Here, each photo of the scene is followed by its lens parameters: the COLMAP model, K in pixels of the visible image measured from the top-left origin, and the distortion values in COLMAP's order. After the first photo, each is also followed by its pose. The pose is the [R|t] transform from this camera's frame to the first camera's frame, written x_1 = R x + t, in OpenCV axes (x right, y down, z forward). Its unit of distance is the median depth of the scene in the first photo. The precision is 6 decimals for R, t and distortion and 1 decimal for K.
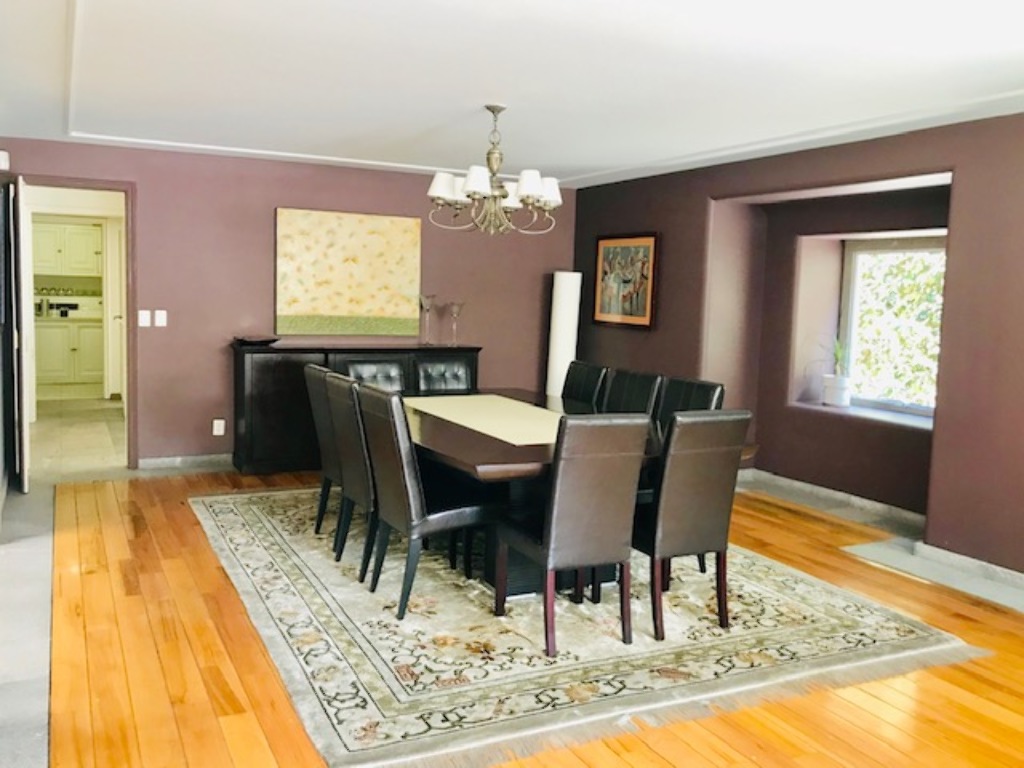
lens RADIAL K [[897.4, 0, 512.0], [0, 897.4, 384.0], [0, 0, 1]] dist [-0.081626, 0.232521]
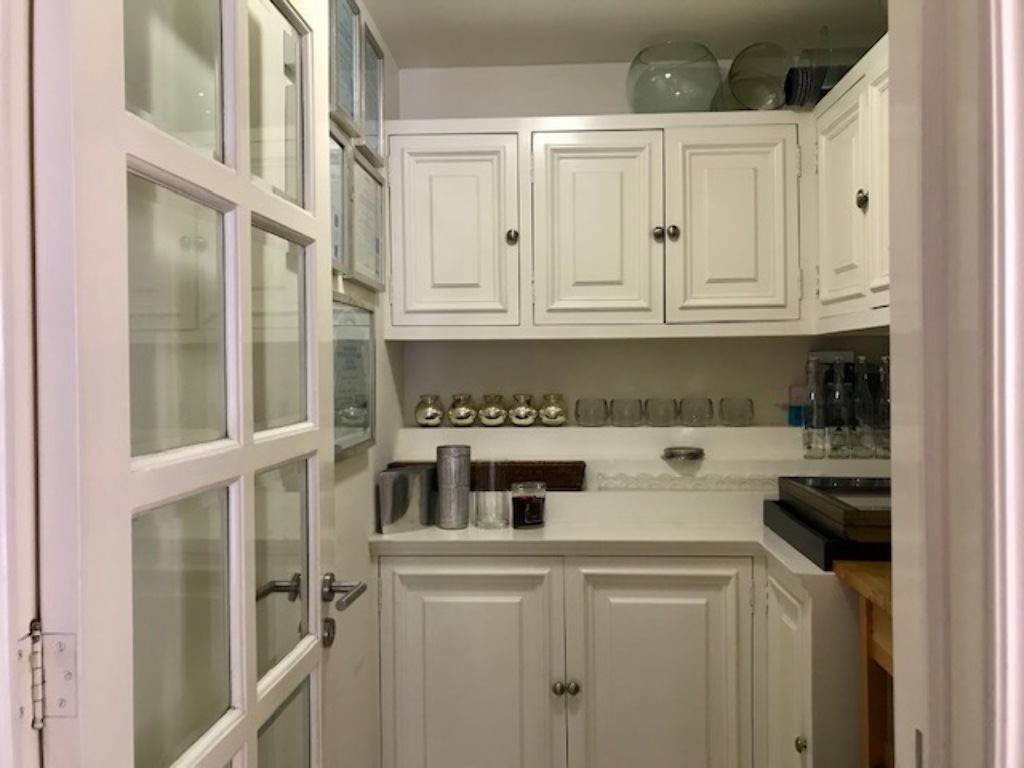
lens RADIAL K [[897.4, 0, 512.0], [0, 897.4, 384.0], [0, 0, 1]] dist [-0.081626, 0.232521]
pose [[0.870056, -0.035650, -0.491663, -0.396489], [-0.012604, 0.995447, -0.094483, -0.088897], [0.492793, 0.088402, 0.865645, 0.805490]]
